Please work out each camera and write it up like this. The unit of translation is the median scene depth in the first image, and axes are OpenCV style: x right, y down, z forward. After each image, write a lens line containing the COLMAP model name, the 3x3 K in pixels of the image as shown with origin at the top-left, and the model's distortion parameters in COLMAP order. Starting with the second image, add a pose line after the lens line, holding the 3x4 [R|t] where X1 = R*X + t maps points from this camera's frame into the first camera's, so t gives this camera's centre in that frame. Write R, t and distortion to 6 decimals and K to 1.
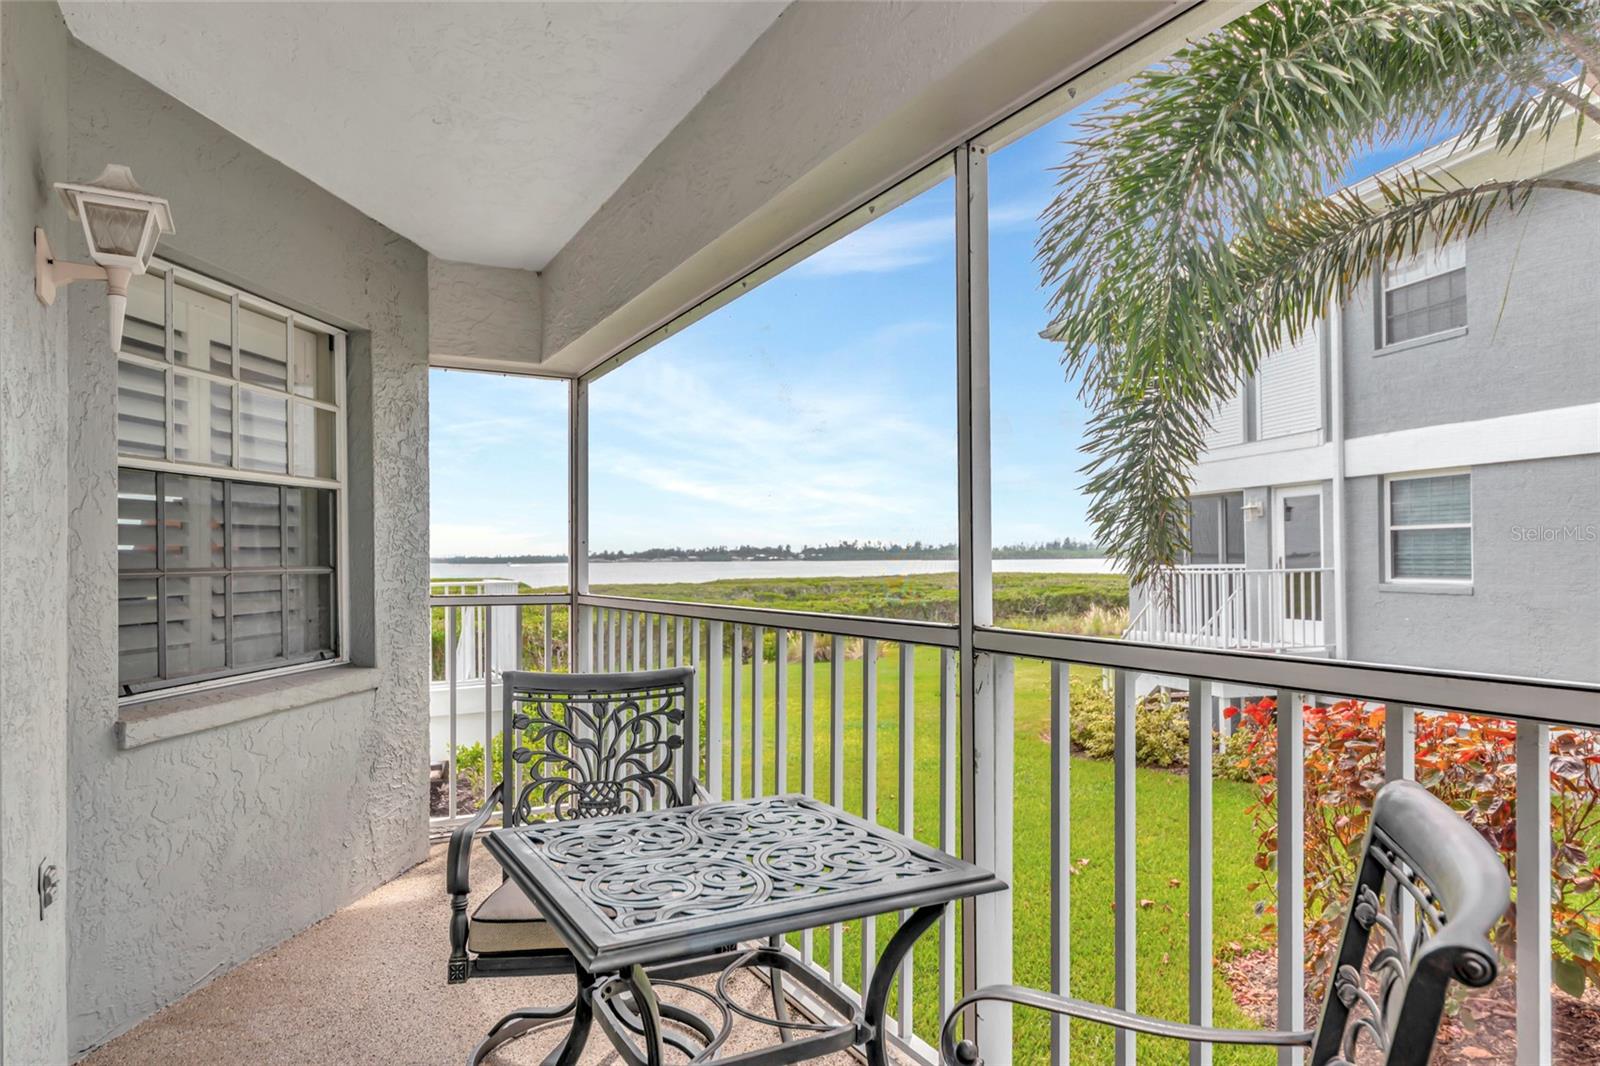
lens RADIAL K [[977.5, 0, 810.3], [0, 977.5, 539.4], [0, 0, 1]] dist [0.017394, -0.023754]
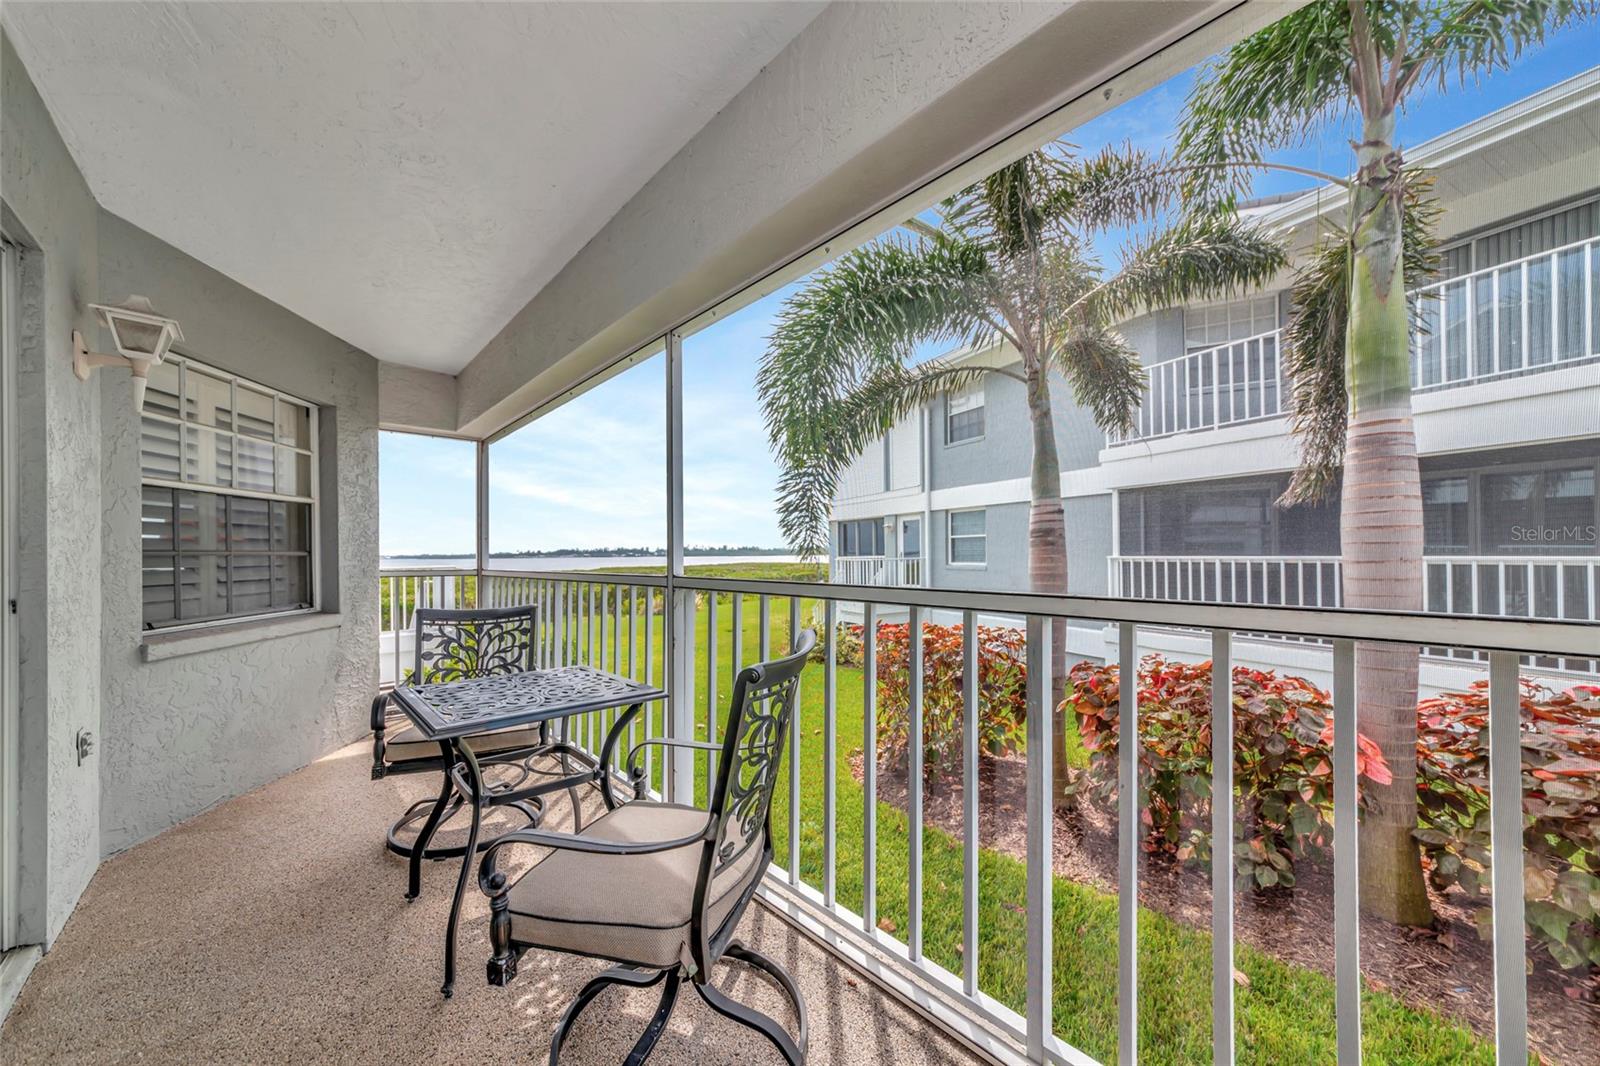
lens RADIAL K [[571.1, 0, 799.0], [0, 571.1, 548.0], [0, 0, 1]] dist [-0.005675, 0.001630]
pose [[0.972211, 0.002174, 0.234096, 0.092433], [-0.003686, 0.999975, 0.006024, 0.016440], [-0.234077, -0.006719, 0.972195, -0.117660]]
